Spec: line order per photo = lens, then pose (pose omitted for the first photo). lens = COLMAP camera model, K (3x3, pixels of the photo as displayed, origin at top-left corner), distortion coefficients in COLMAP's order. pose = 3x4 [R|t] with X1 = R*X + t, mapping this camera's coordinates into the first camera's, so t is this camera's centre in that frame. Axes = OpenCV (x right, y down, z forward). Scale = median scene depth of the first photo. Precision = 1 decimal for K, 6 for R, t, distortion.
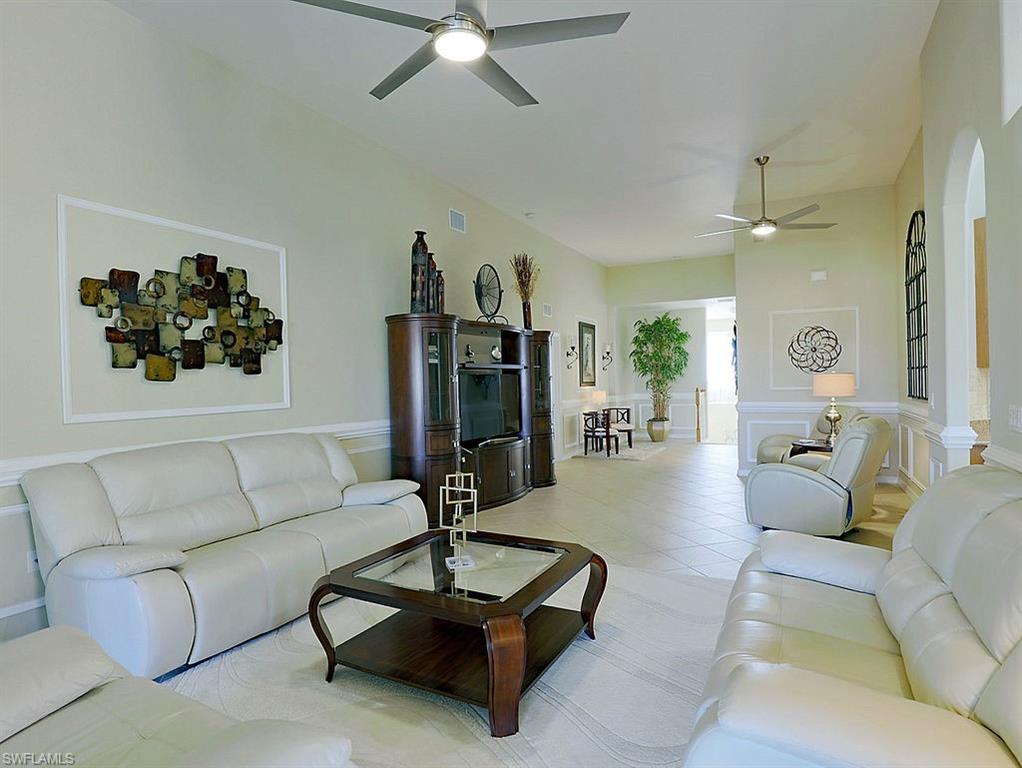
lens RADIAL K [[561.2, 0, 507.2], [0, 561.2, 386.8], [0, 0, 1]] dist [-0.040830, 0.008541]
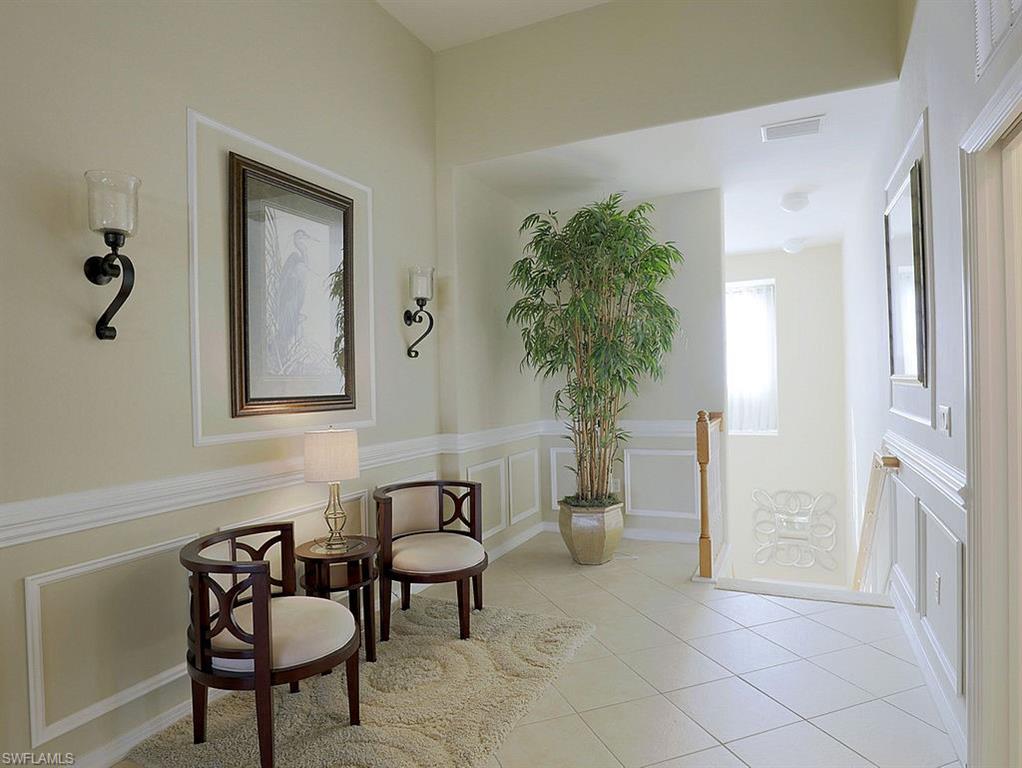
lens RADIAL K [[592.4, 0, 510.2], [0, 592.4, 386.5], [0, 0, 1]] dist [-0.026579, -0.004488]
pose [[0.999188, 0.001688, 0.040265, 0.209208], [-0.001504, 0.999988, -0.004601, -0.010685], [-0.040273, 0.004537, 0.999178, 0.642455]]
